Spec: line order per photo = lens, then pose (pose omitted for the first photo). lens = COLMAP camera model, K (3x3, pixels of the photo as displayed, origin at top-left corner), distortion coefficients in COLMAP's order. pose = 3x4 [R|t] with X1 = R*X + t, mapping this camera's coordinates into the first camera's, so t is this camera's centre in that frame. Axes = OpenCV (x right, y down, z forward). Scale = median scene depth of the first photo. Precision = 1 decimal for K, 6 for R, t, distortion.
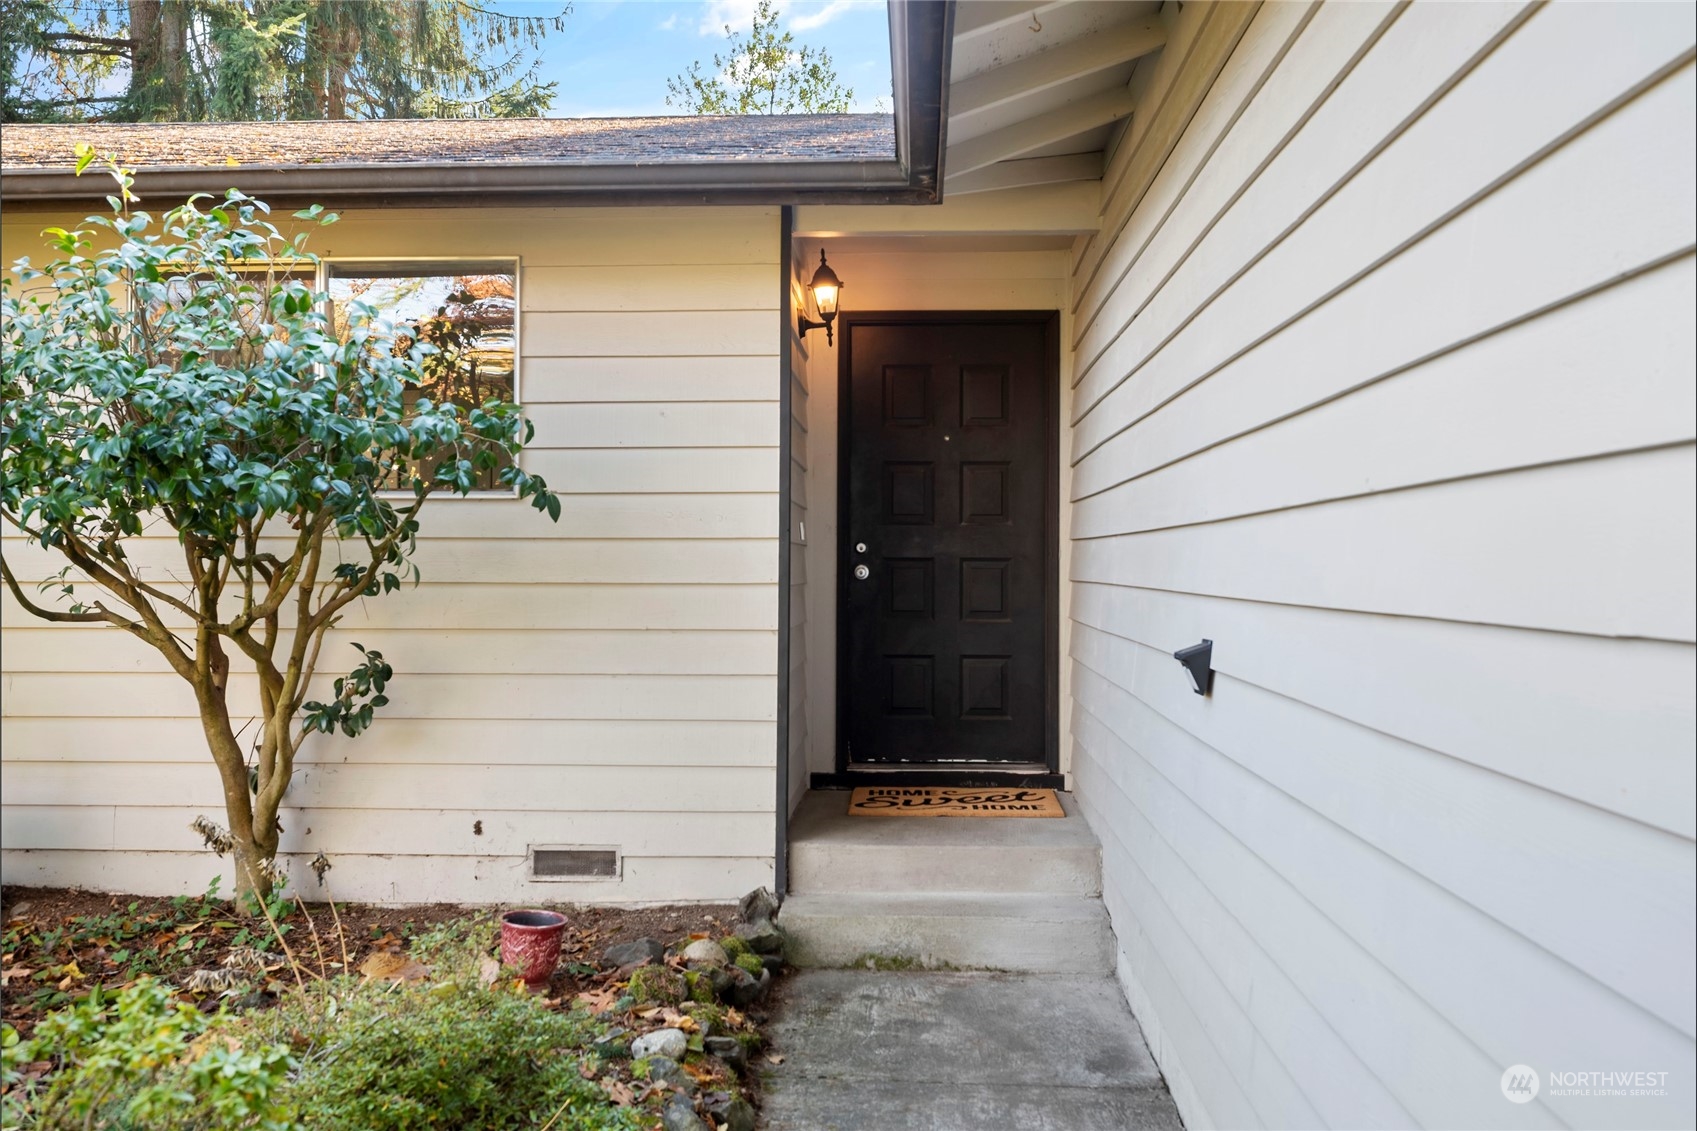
lens RADIAL K [[1484.1, 0, 848.5], [0, 1484.1, 565.5], [0, 0, 1]] dist [0.007382, 0.003785]
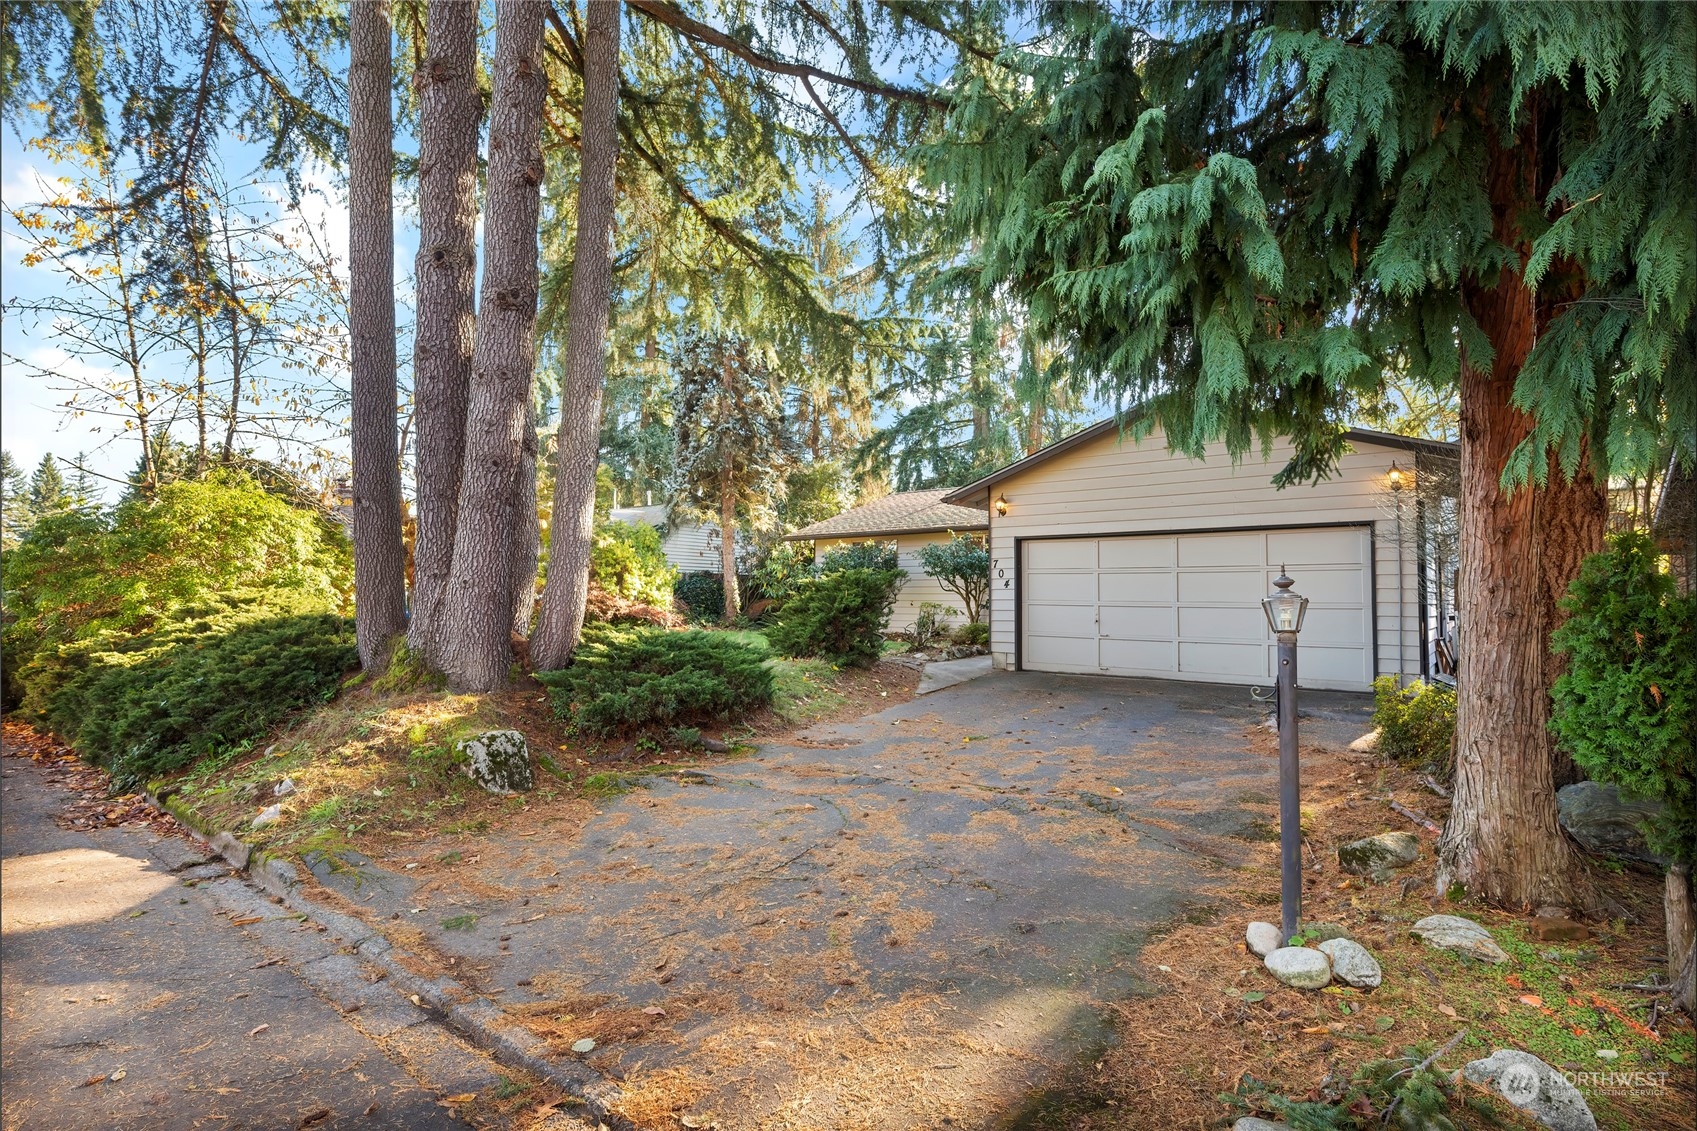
lens RADIAL K [[829.4, 0, 848.5], [0, 829.4, 565.5], [0, 0, 1]] dist [0.000328, 0.000022]
pose [[0.810775, -0.022681, -0.584918, 1.278676], [-0.005507, 0.998909, -0.046367, 0.092560], [0.585331, 0.040814, 0.809766, -2.259339]]
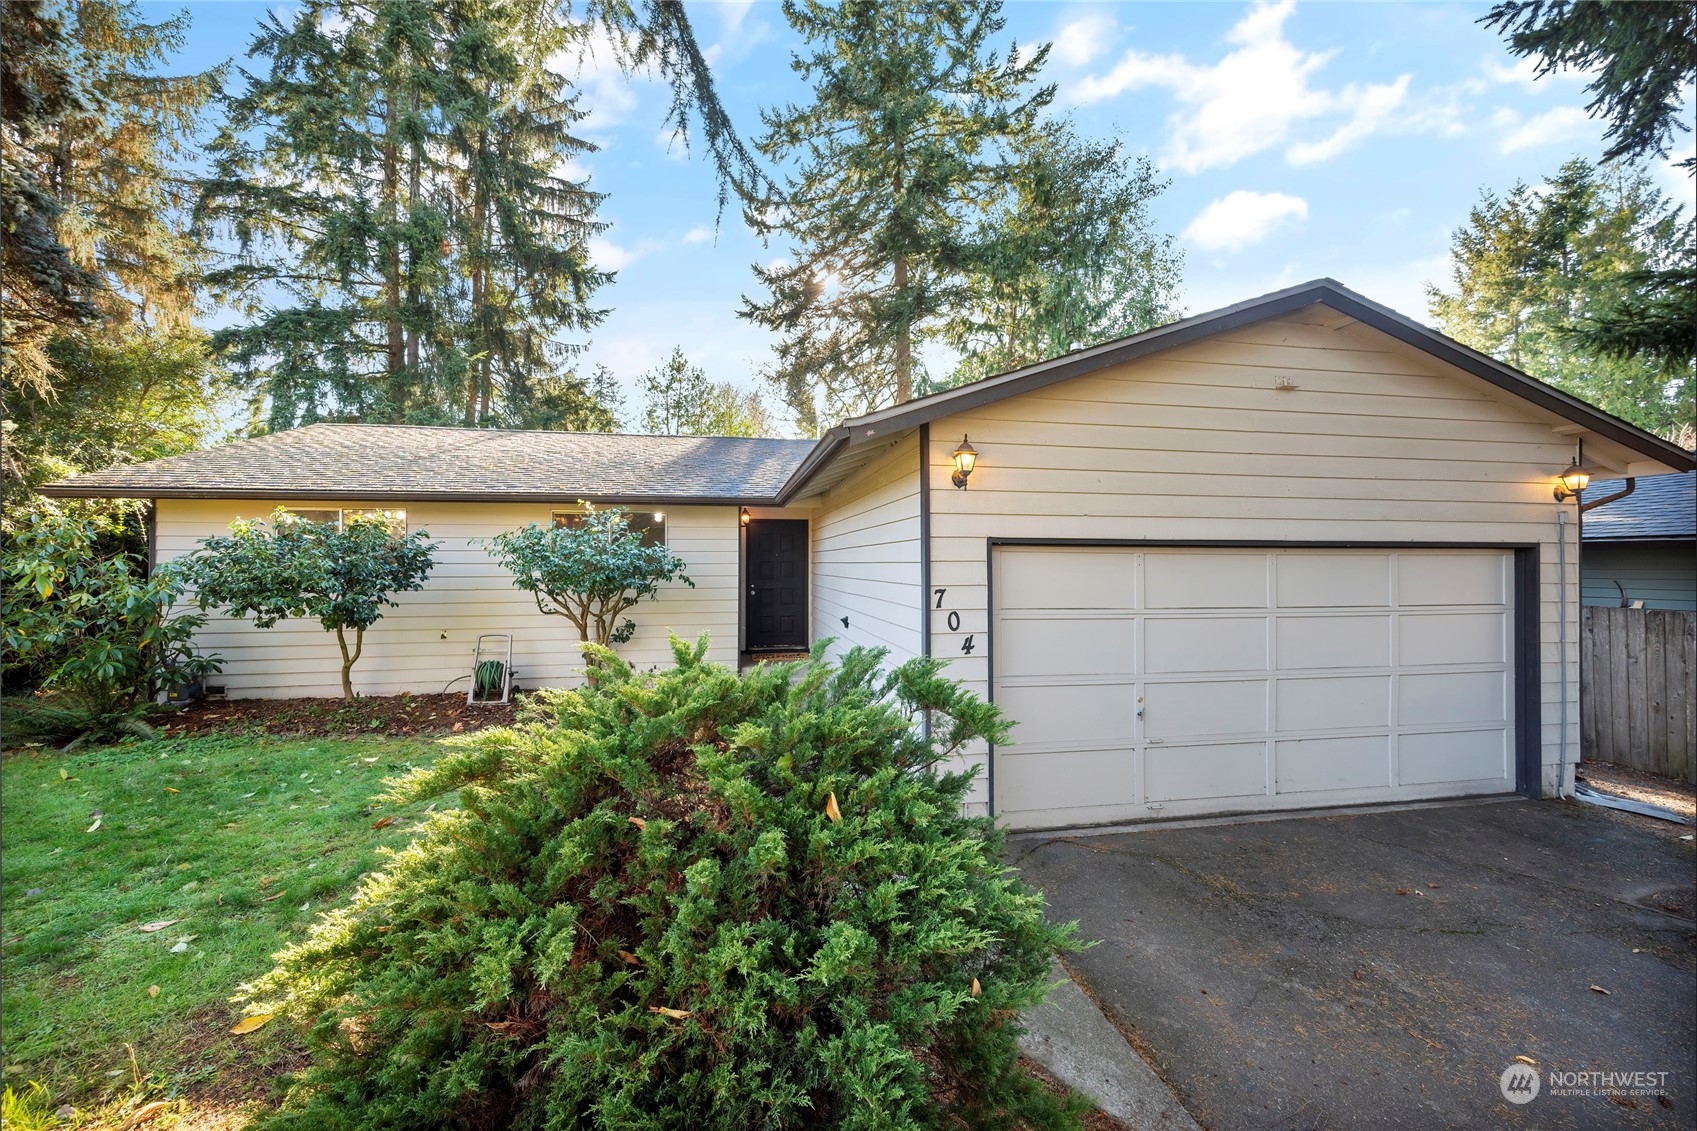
lens RADIAL K [[671.8, 0, 848.5], [0, 671.8, 565.5], [0, 0, 1]] dist [-0.001843, -0.000129]
pose [[0.973352, -0.005157, 0.229259, -0.171289], [0.004605, 0.999985, 0.002939, -0.080761], [-0.229270, -0.001805, 0.973361, -0.759267]]
